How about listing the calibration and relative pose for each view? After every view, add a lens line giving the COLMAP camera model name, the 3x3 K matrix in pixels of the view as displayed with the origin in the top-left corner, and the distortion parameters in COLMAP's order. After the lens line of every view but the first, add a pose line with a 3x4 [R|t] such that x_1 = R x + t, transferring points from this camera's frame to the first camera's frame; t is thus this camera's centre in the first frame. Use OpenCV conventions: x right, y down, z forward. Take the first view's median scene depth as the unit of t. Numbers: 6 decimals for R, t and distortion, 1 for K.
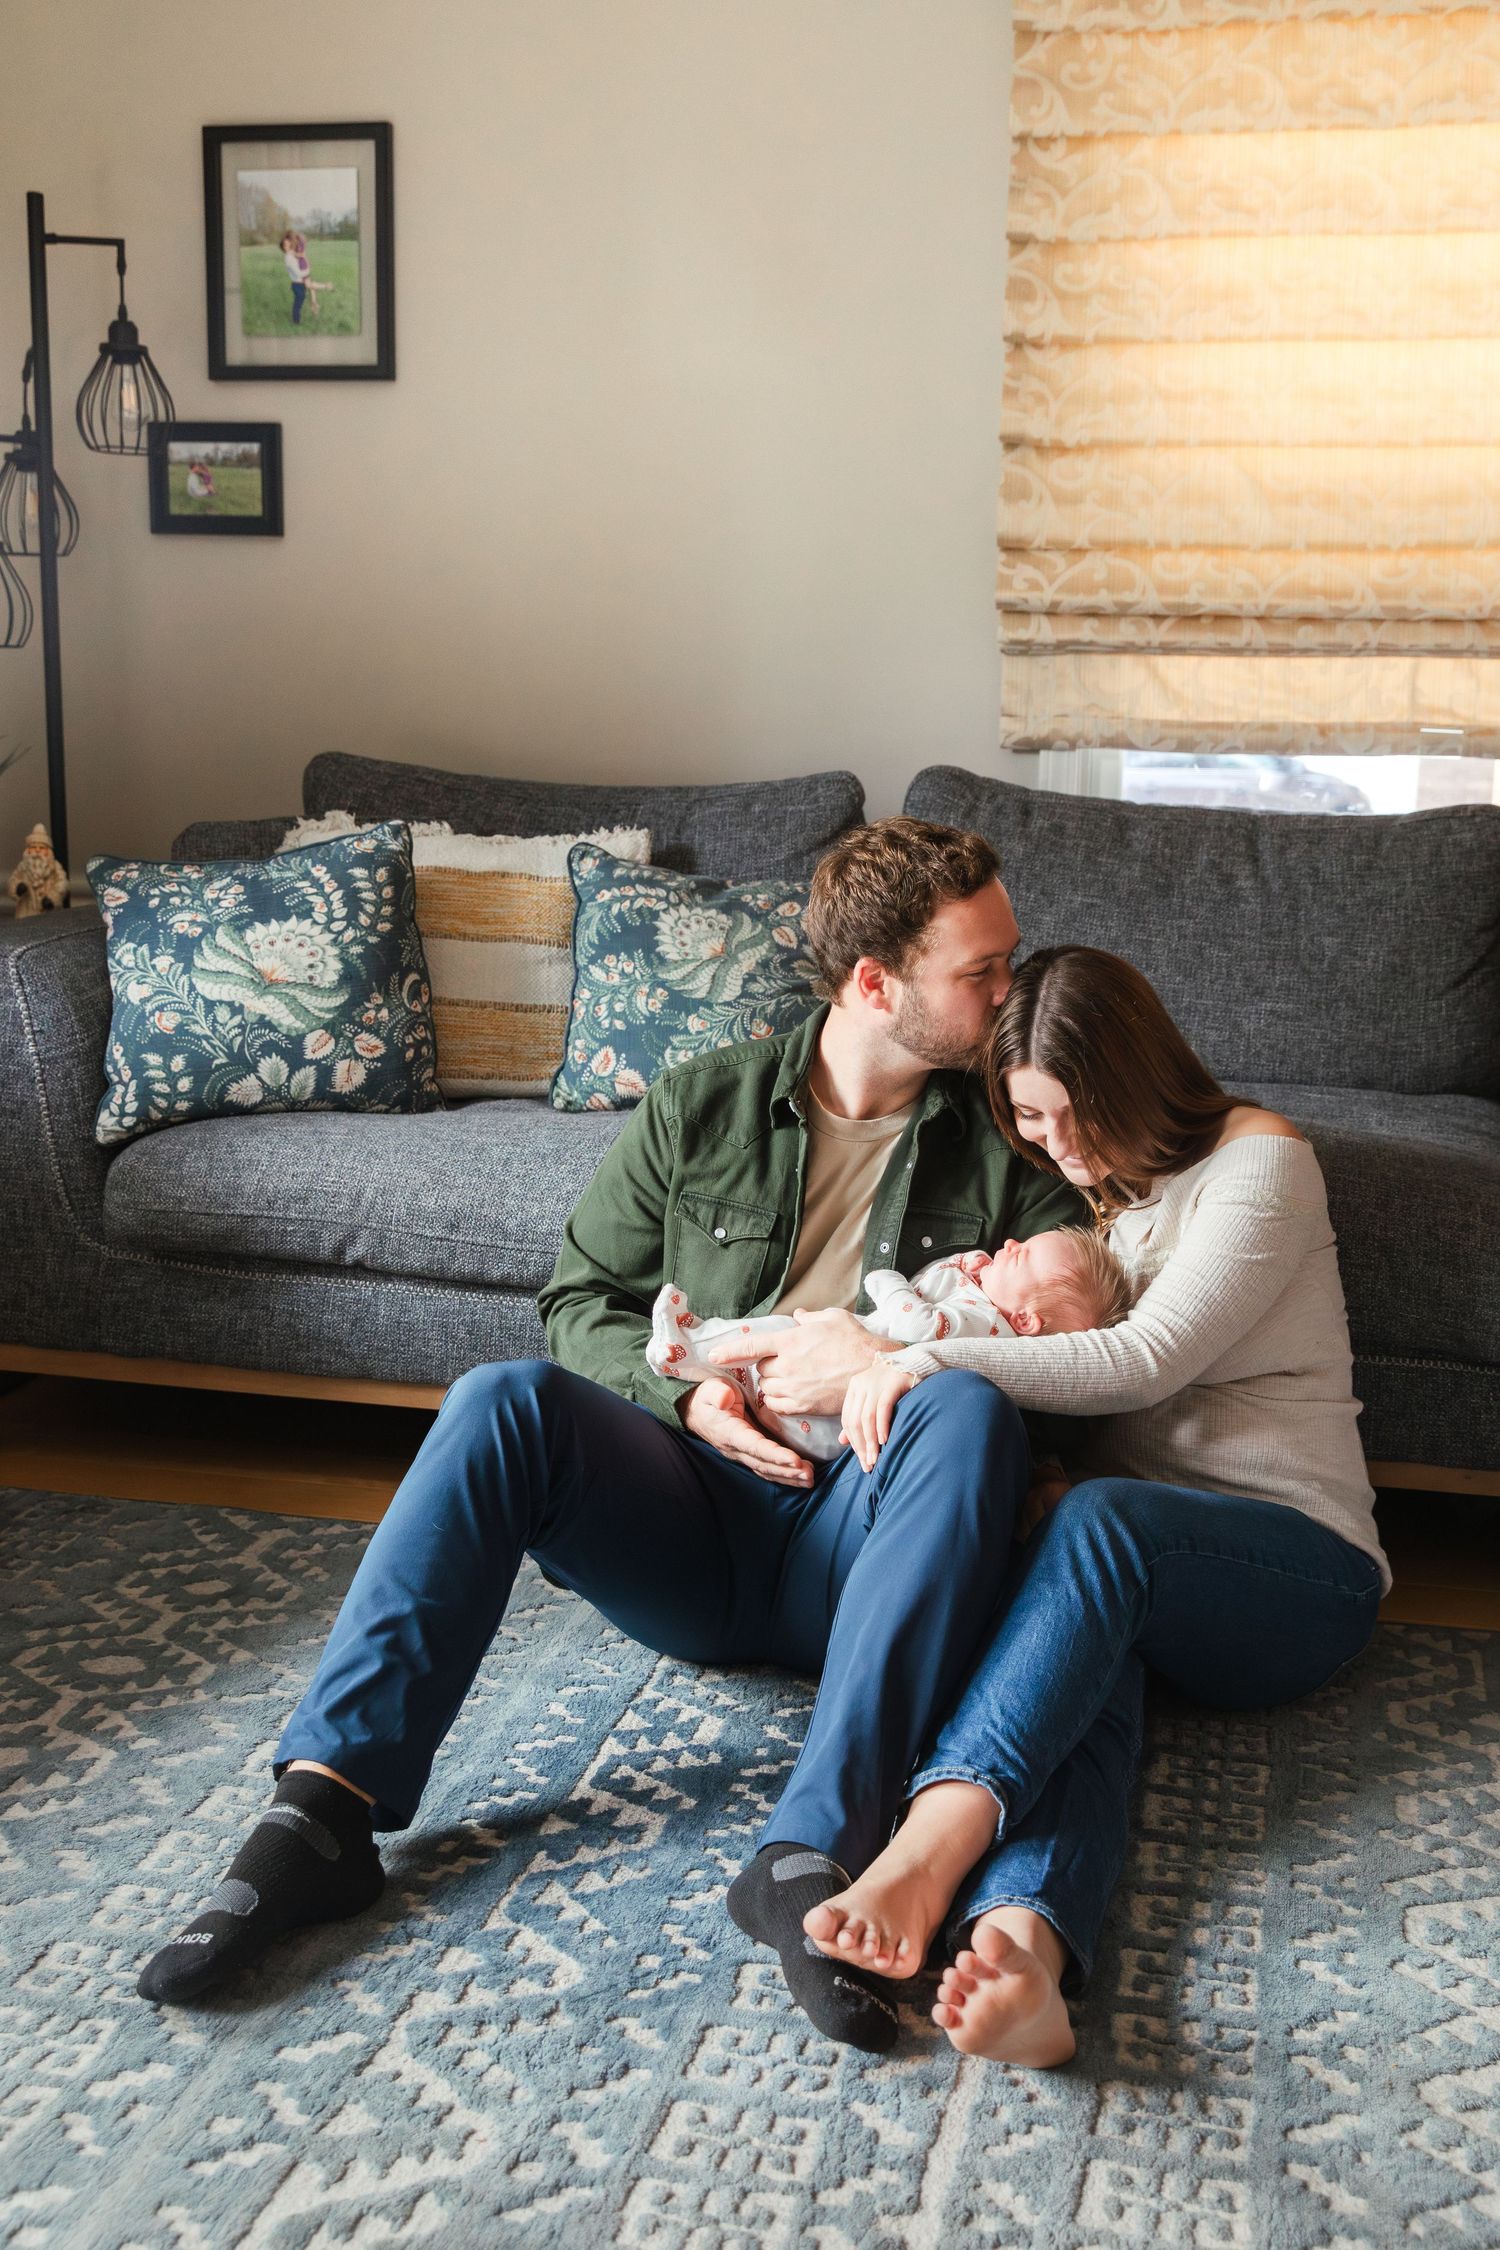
lens RADIAL K [[2130.3, 0, 772.9], [0, 2130.3, 1127.9], [0, 0, 1]] dist [0.013303, 0.000000]
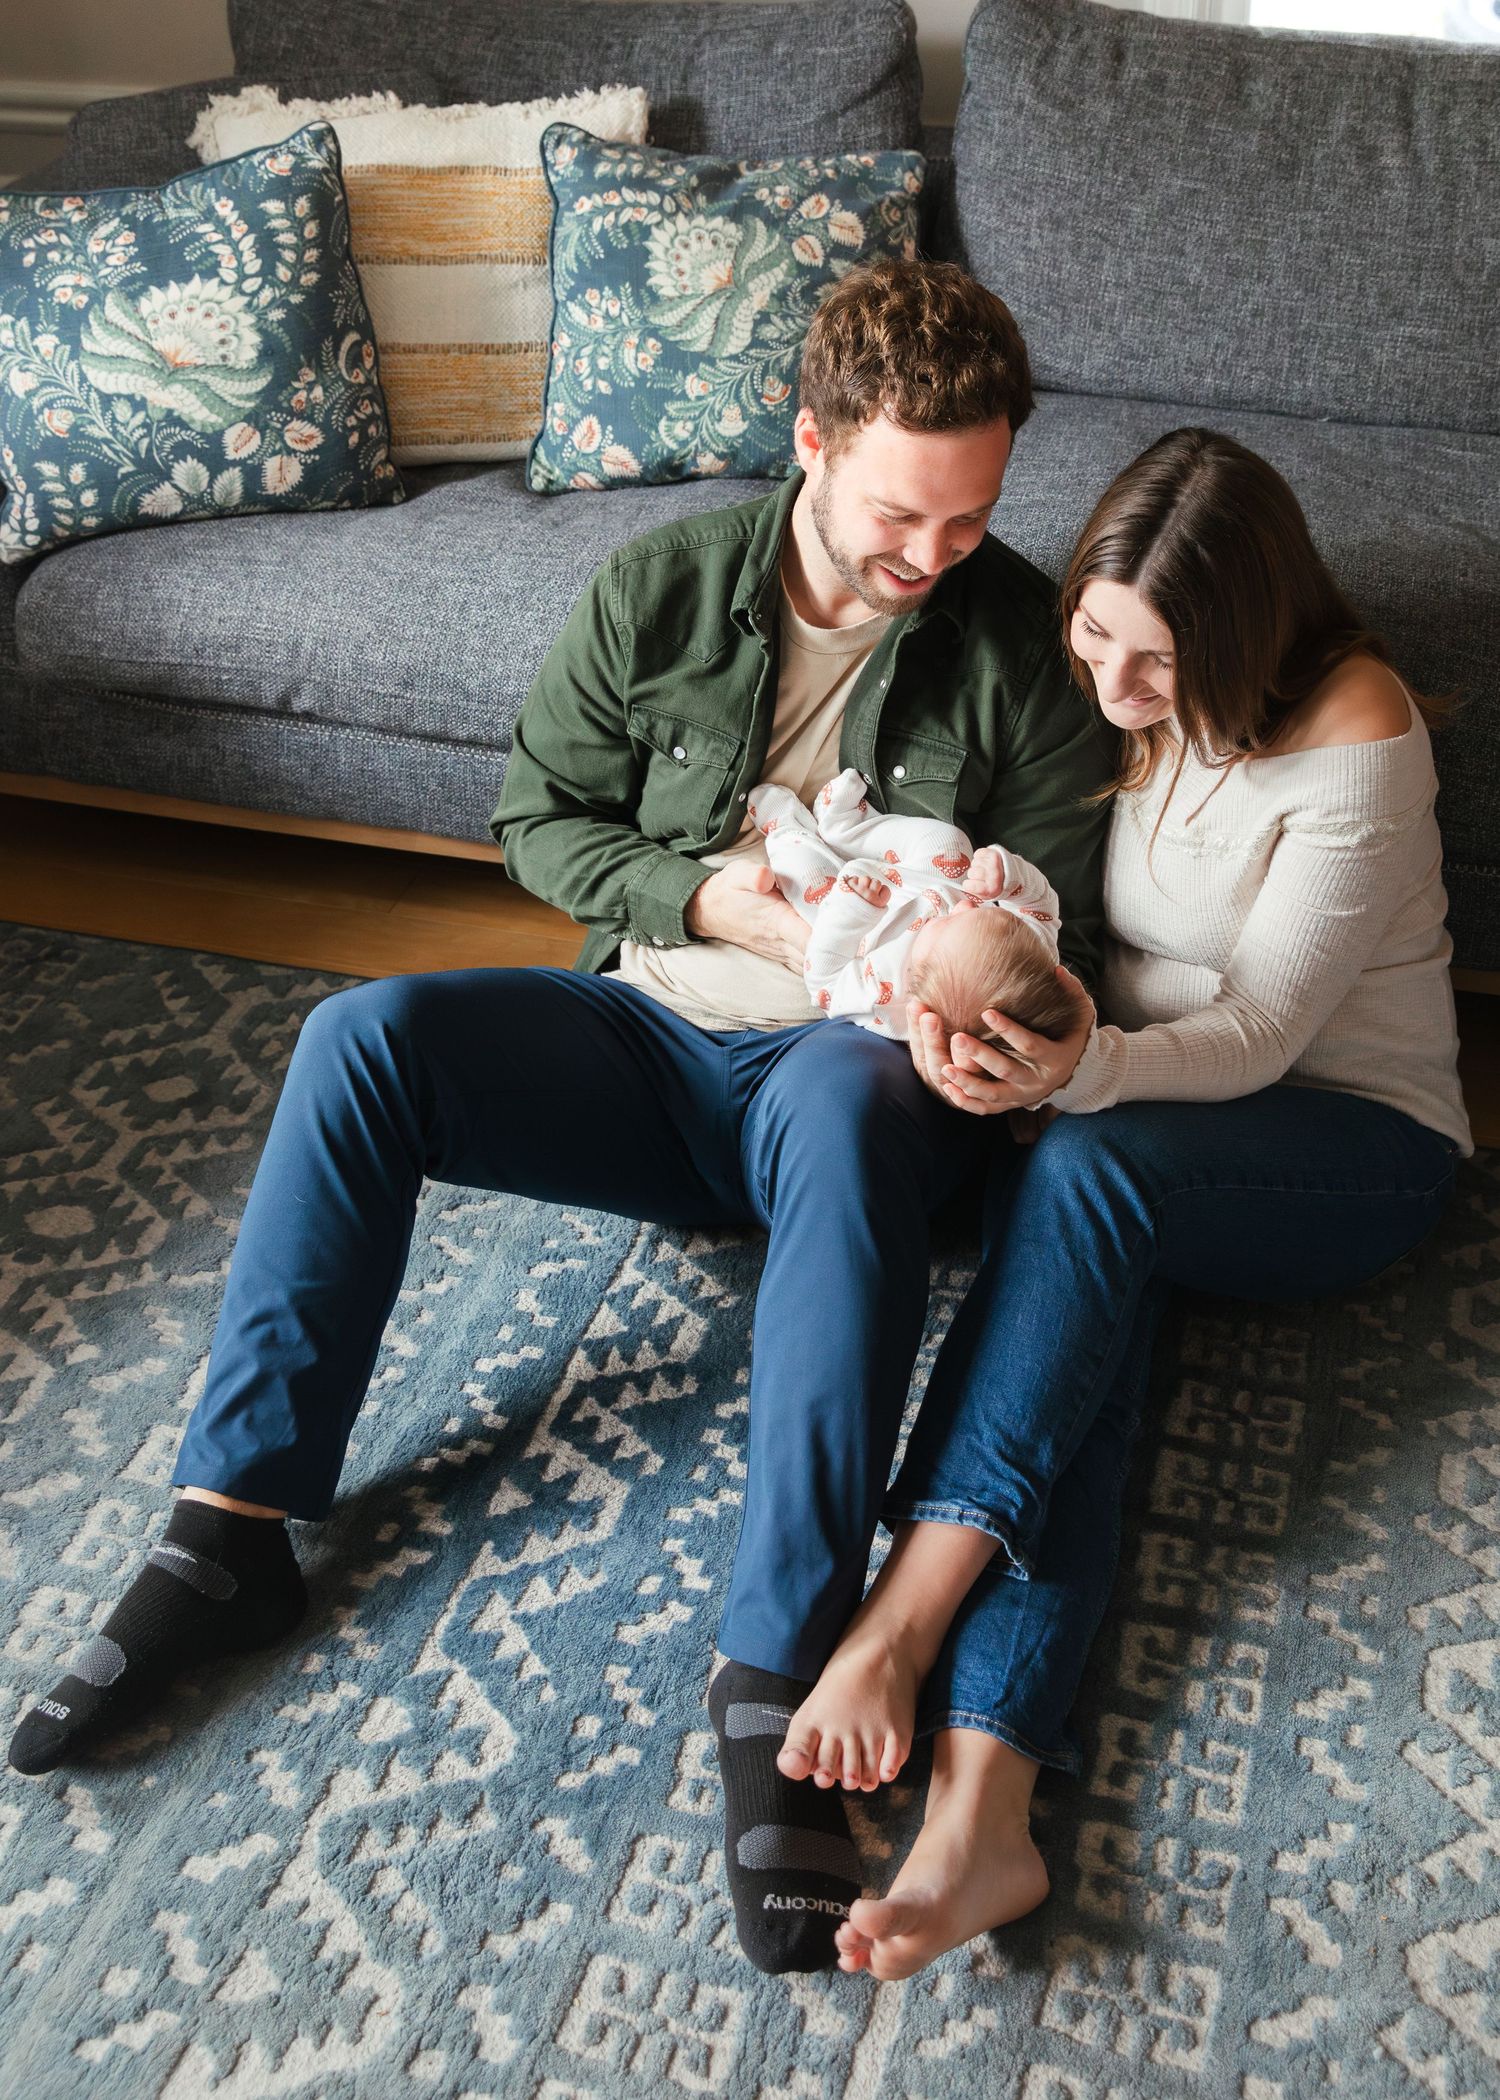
lens RADIAL K [[2229.3, 0, 729.8], [0, 2229.3, 1045.8], [0, 0, 1]] dist [0.006931, 0.000000]
pose [[0.997522, -0.002478, -0.070315, 0.050762], [0.027346, 0.934463, 0.355009, -0.158879], [0.064827, -0.356052, 0.932215, 0.143483]]
